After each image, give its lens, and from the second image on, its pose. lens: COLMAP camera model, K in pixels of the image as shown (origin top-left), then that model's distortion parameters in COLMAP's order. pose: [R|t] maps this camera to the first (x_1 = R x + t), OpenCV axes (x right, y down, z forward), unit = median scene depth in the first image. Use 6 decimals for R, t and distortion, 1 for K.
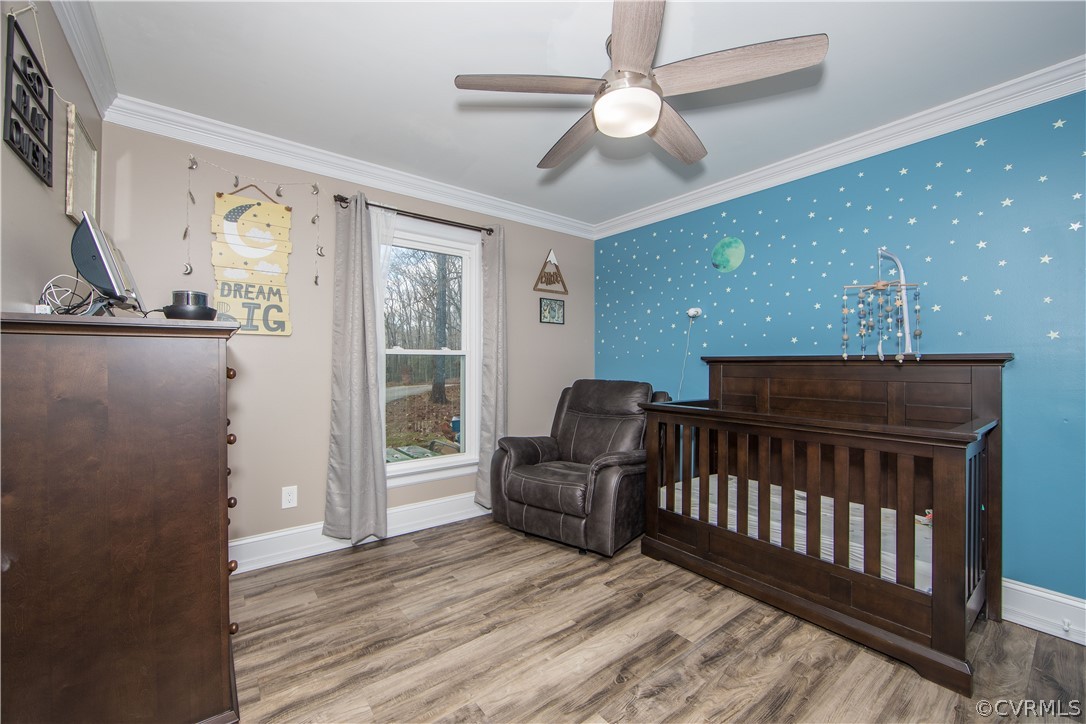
lens RADIAL K [[436.4, 0, 538.9], [0, 436.4, 365.8], [0, 0, 1]] dist [-0.015250, 0.002277]
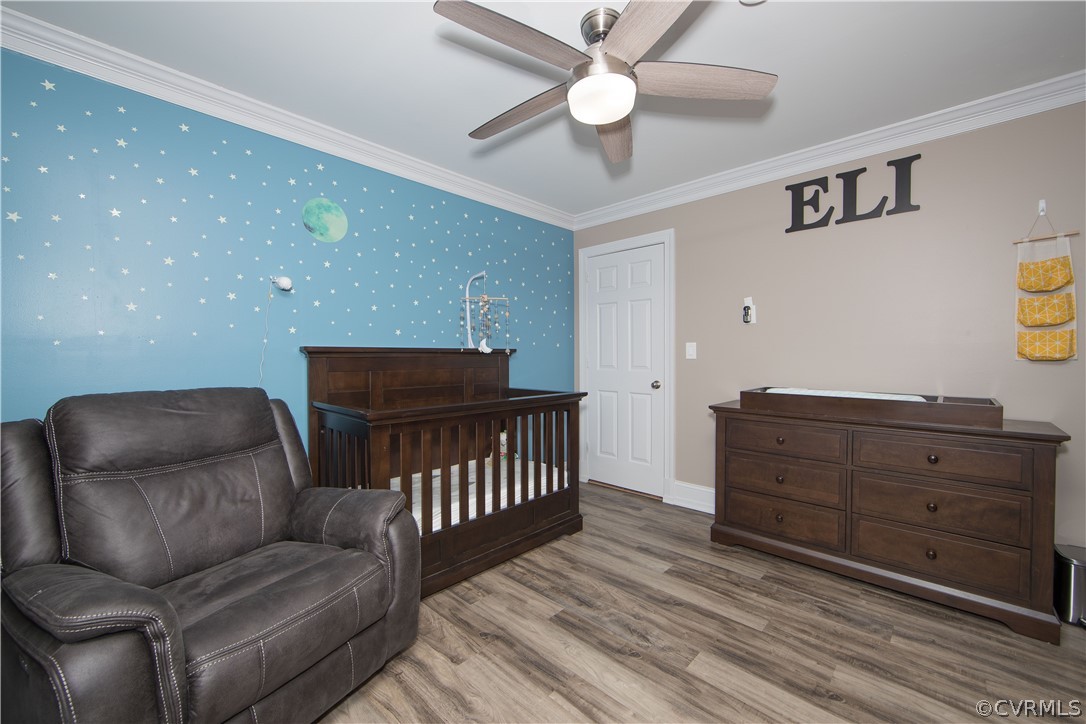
lens RADIAL K [[436.4, 0, 533.7], [0, 436.4, 363.6], [0, 0, 1]] dist [-0.015250, 0.002277]
pose [[-0.155056, -0.024107, 0.987611, -0.629326], [0.004426, 0.999675, 0.025097, -0.012566], [-0.987896, 0.008263, -0.154899, 1.098439]]
